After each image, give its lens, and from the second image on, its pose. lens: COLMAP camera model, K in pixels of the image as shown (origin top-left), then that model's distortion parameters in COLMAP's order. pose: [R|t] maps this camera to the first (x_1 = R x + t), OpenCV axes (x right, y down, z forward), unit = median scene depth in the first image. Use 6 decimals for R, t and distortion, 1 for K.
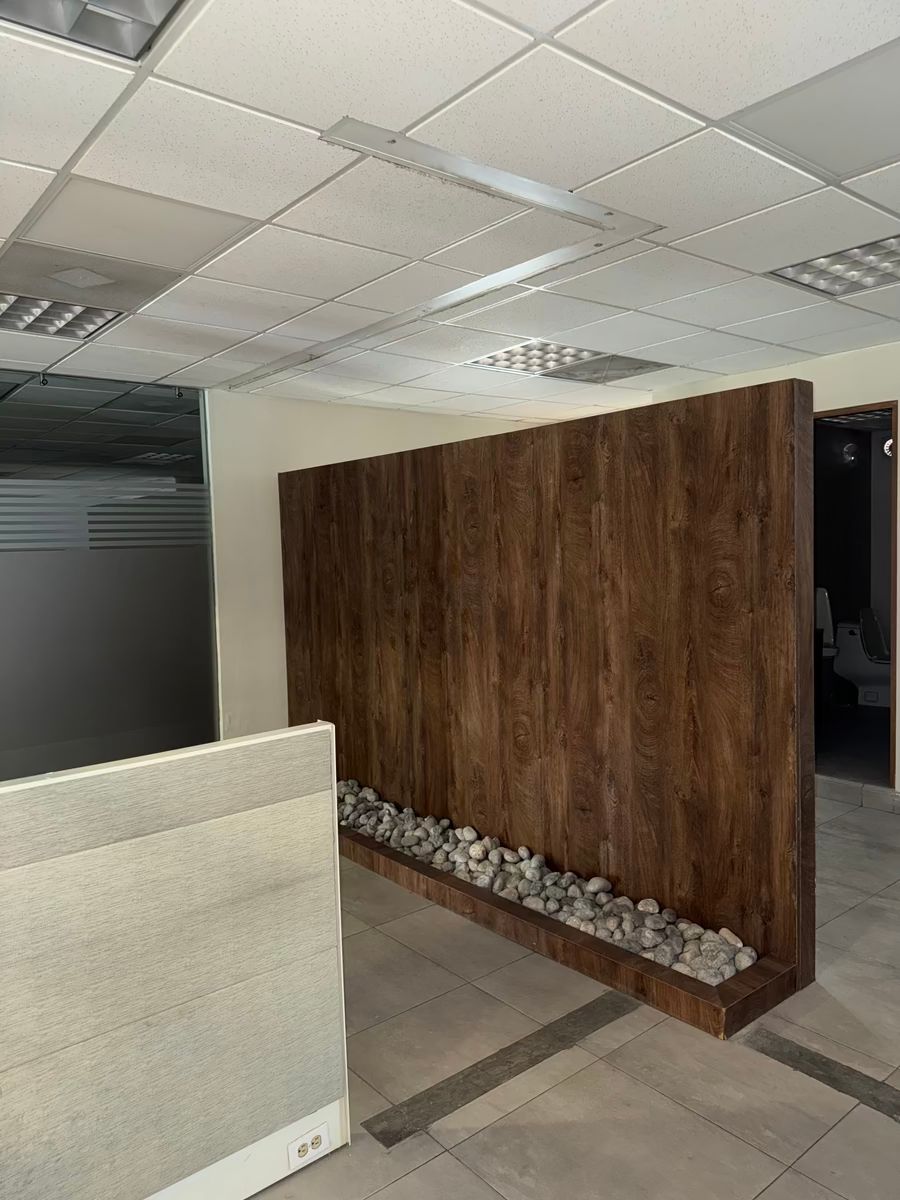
lens RADIAL K [[850.2, 0, 461.8], [0, 850.2, 592.7], [0, 0, 1]] dist [0.038133, -0.048339]
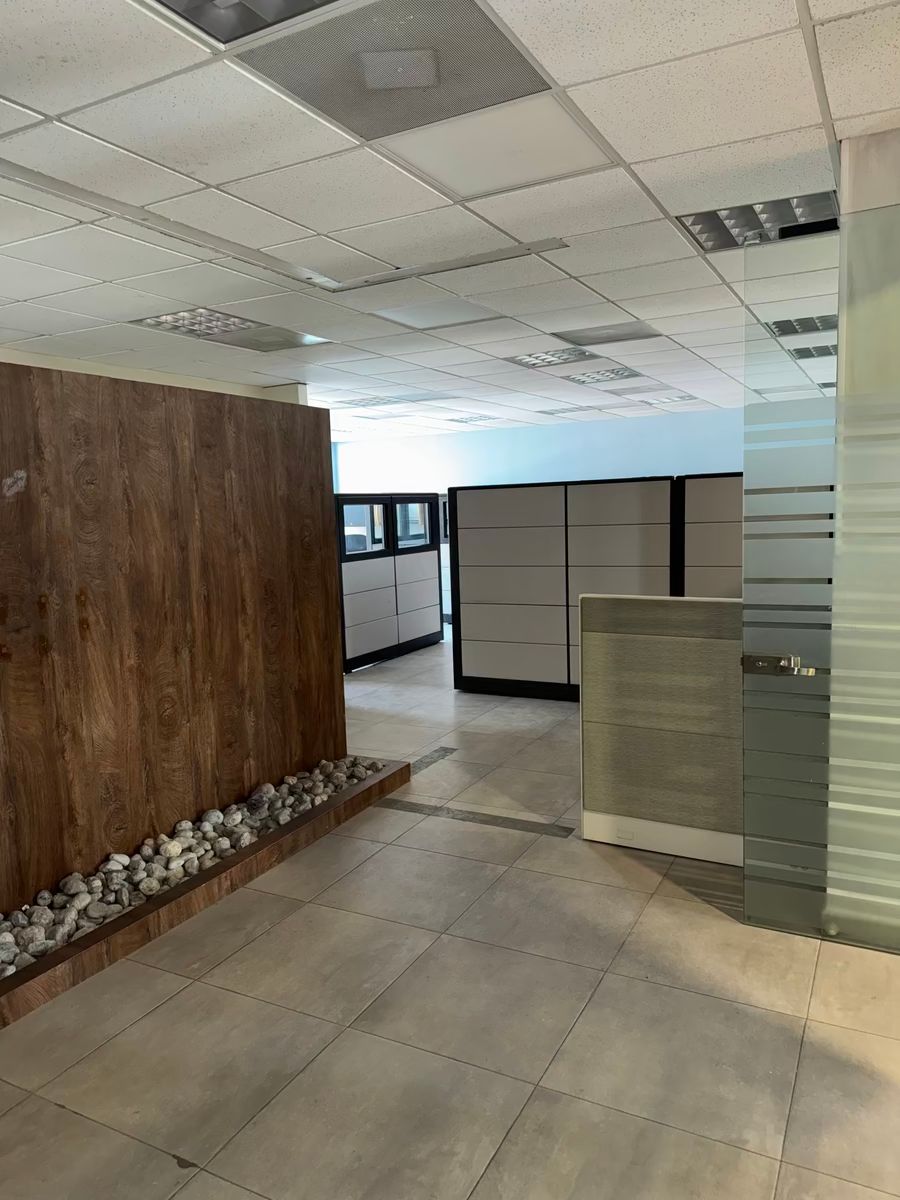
lens RADIAL K [[850.2, 0, 455.8], [0, 850.2, 604.8], [0, 0, 1]] dist [0.038133, -0.048339]
pose [[-0.399149, -0.075886, 0.913740, -0.956978], [0.080907, 0.989767, 0.117542, -0.034056], [-0.913310, 0.120845, -0.388924, 1.112244]]
